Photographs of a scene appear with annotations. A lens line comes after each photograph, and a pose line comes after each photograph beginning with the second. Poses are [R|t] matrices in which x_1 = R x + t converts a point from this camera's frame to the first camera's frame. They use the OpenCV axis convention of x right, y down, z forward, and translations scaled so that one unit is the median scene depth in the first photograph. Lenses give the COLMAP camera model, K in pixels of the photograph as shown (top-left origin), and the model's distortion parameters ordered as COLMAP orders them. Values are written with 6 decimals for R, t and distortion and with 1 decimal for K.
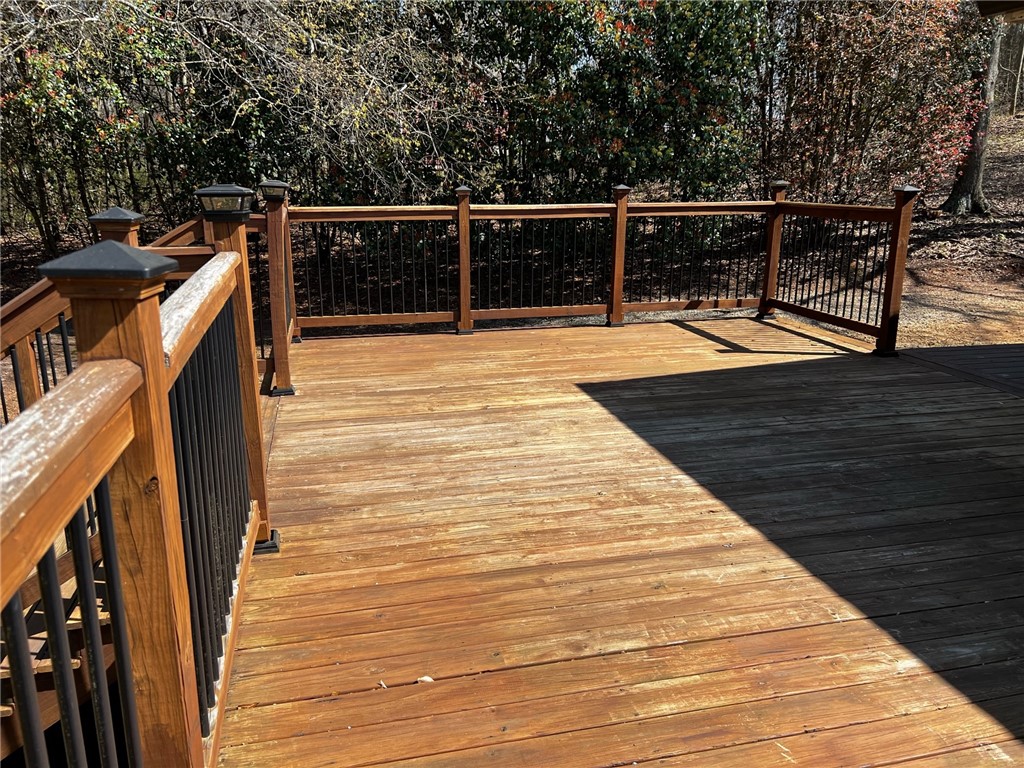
lens RADIAL K [[779.9, 0, 507.0], [0, 779.9, 379.1], [0, 0, 1]] dist [0.061245, -0.062592]
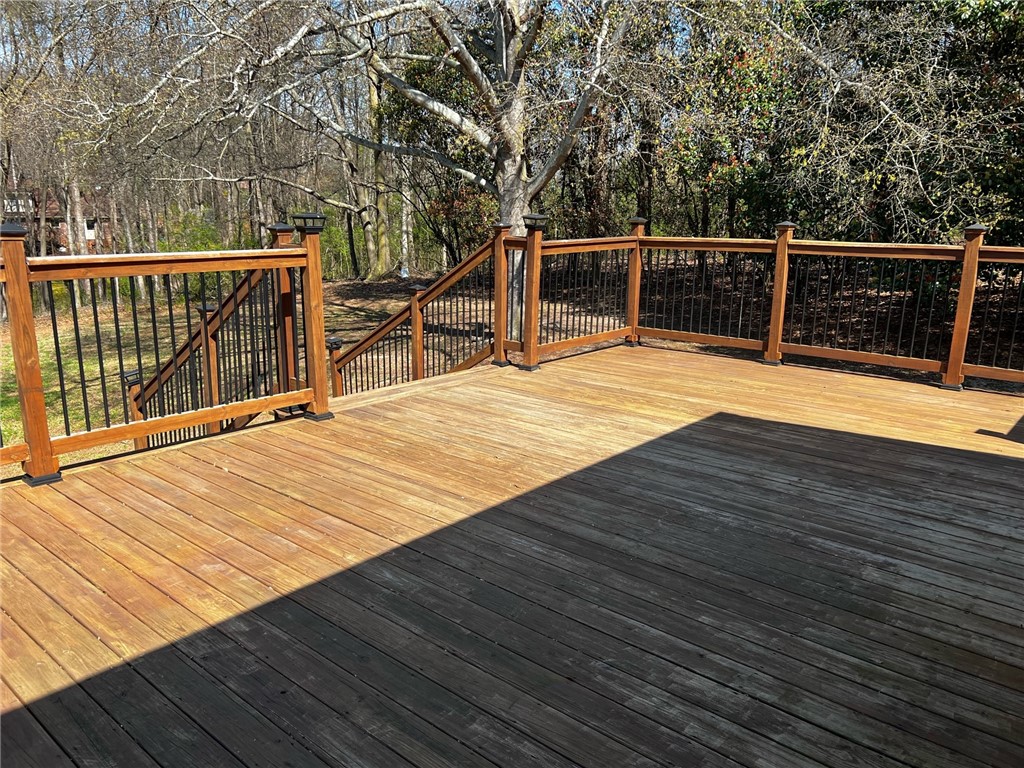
lens RADIAL K [[779.9, 0, 509.6], [0, 779.9, 386.8], [0, 0, 1]] dist [0.061245, -0.062592]
pose [[0.579629, 0.188698, -0.792732, 0.875573], [-0.214638, 0.973820, 0.074864, -0.051845], [0.786105, 0.126757, 0.604956, 0.178150]]
